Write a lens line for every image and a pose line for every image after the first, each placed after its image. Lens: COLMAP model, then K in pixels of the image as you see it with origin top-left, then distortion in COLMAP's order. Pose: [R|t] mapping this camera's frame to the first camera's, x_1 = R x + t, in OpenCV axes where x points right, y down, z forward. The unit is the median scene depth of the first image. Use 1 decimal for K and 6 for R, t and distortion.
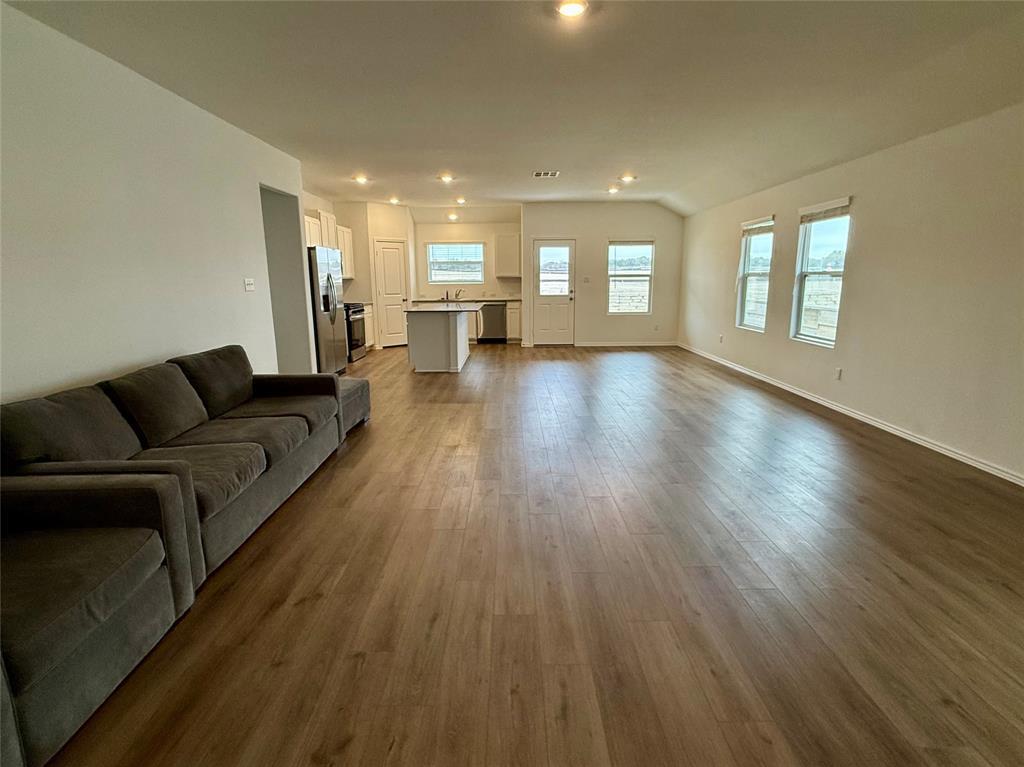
lens RADIAL K [[524.5, 0, 516.4], [0, 524.5, 387.8], [0, 0, 1]] dist [-0.000646, -0.000245]
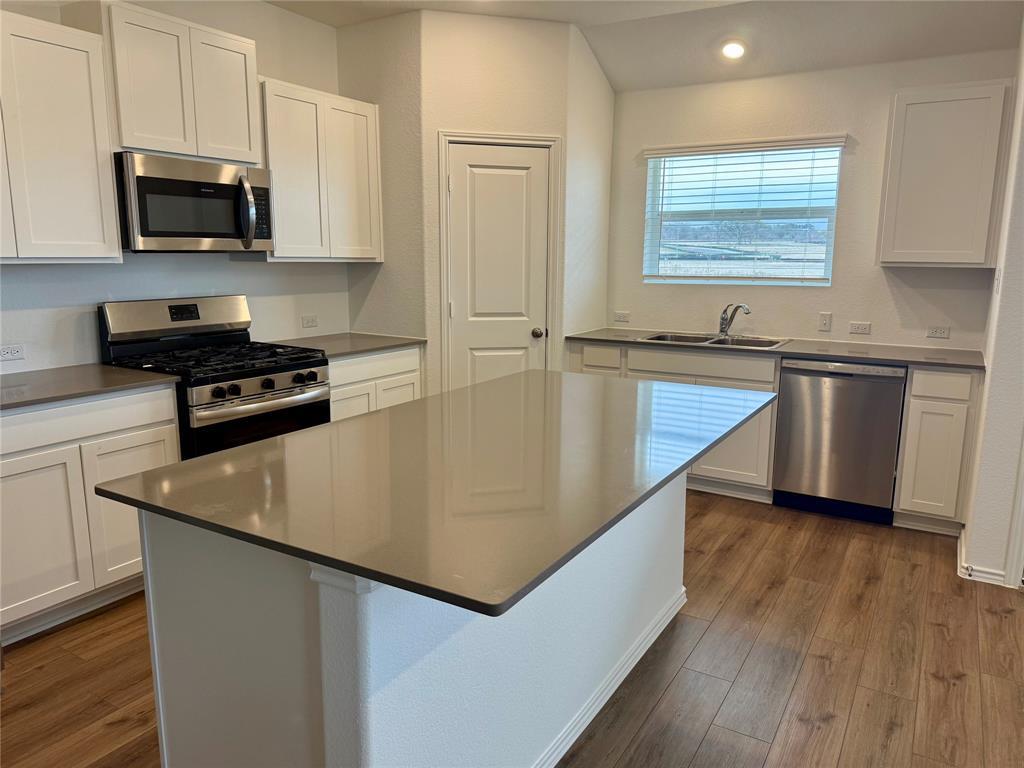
lens RADIAL K [[720.3, 0, 519.4], [0, 720.3, 384.0], [0, 0, 1]] dist [0.039683, -0.048972]
pose [[0.856858, 0.107926, -0.504130, -0.003378], [-0.123257, 0.992370, 0.002953, -0.136264], [0.500602, 0.059608, 0.863623, 0.622202]]
